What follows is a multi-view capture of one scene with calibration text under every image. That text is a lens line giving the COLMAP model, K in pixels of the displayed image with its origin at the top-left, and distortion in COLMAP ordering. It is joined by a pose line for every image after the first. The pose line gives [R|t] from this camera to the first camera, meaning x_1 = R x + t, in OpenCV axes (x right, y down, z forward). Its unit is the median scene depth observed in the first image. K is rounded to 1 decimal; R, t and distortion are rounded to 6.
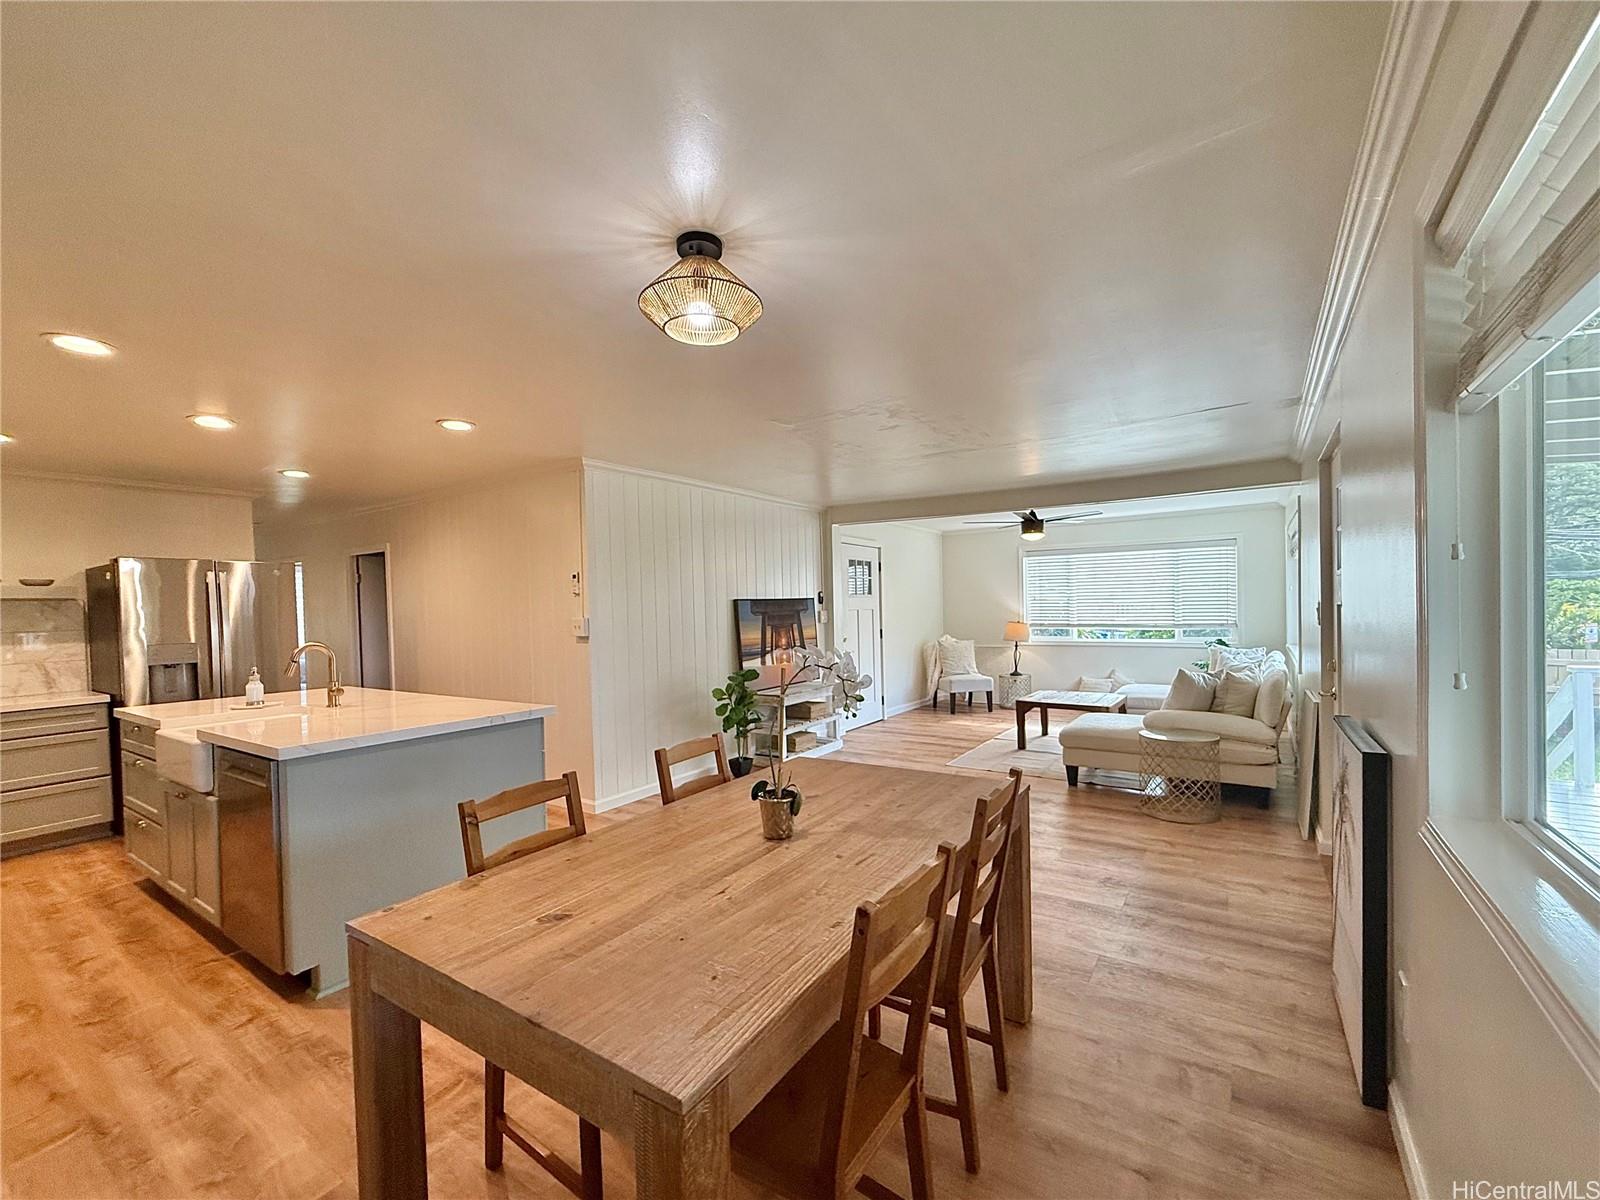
lens RADIAL K [[664.0, 0, 804.5], [0, 664.0, 614.9], [0, 0, 1]] dist [-0.000885, 0.000128]
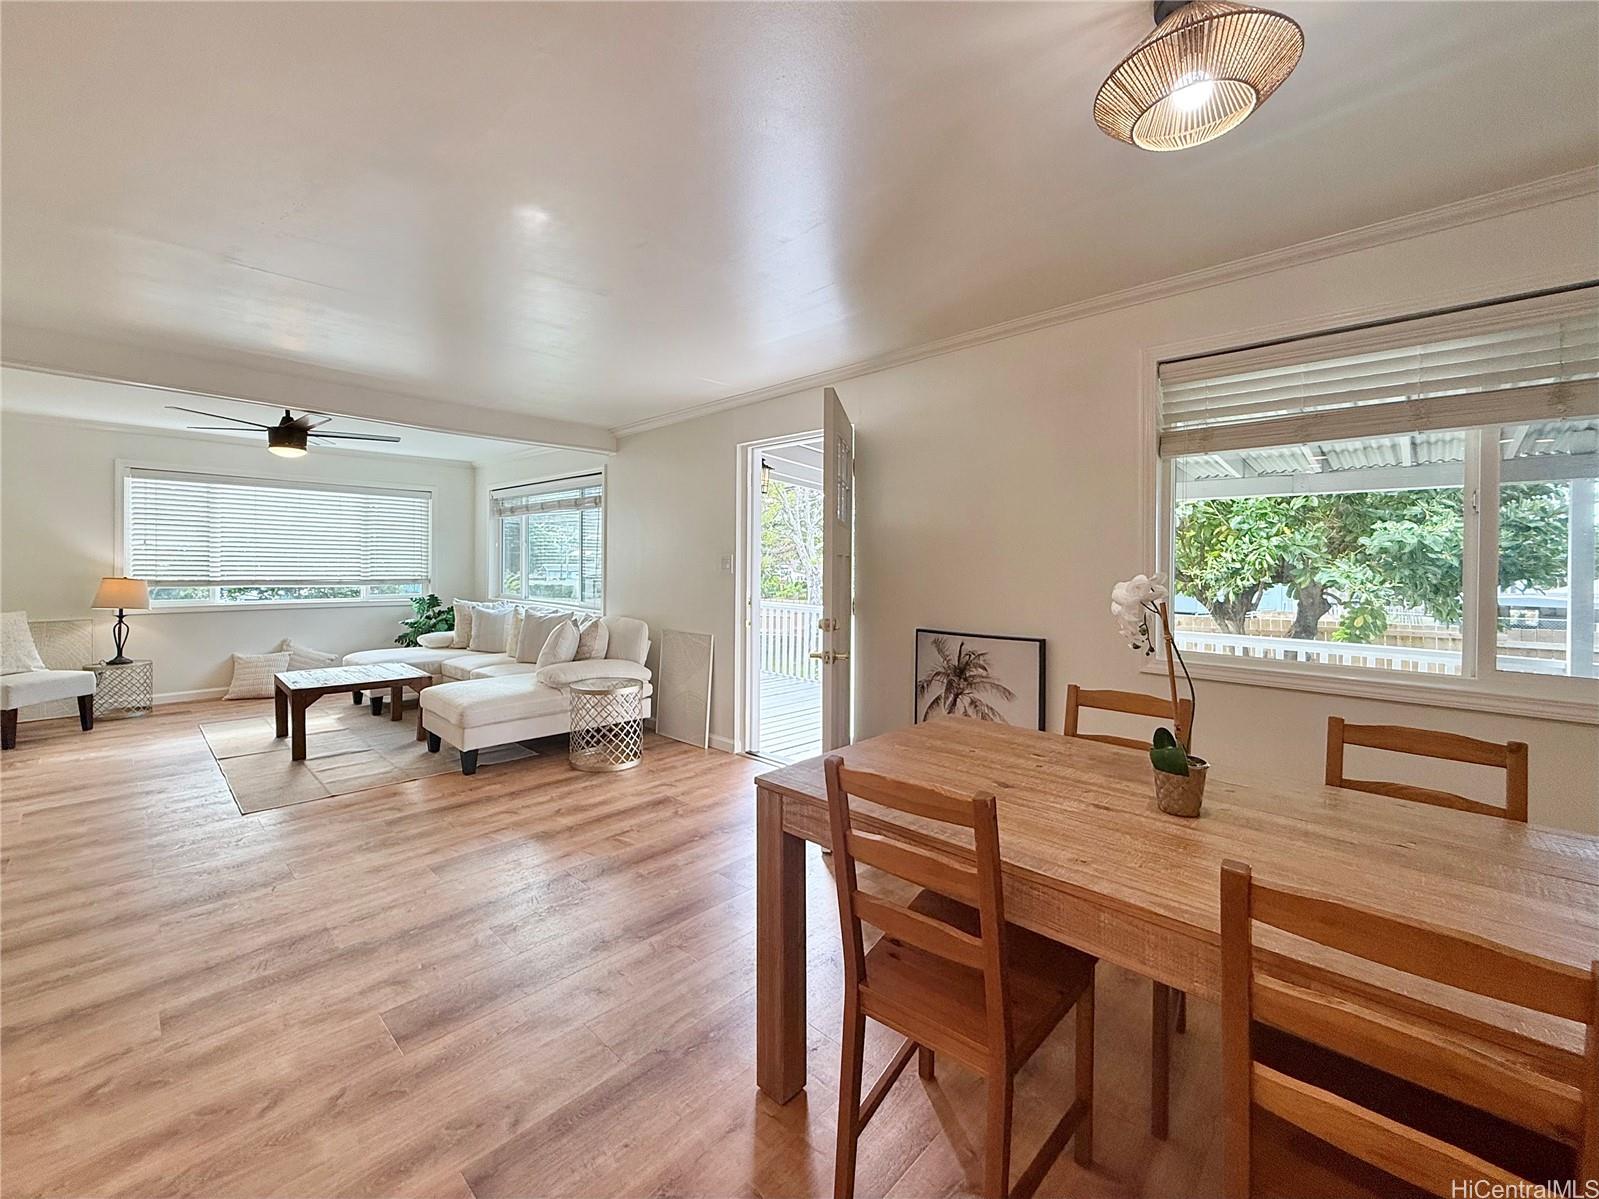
lens RADIAL K [[663.6, 0, 801.8], [0, 663.6, 587.0], [0, 0, 1]] dist [-0.000885, 0.000128]
pose [[0.162687, -0.009911, 0.986628, -0.212328], [-0.005805, 0.999923, 0.011002, 0.009476], [-0.986661, -0.007517, 0.162617, 0.299046]]
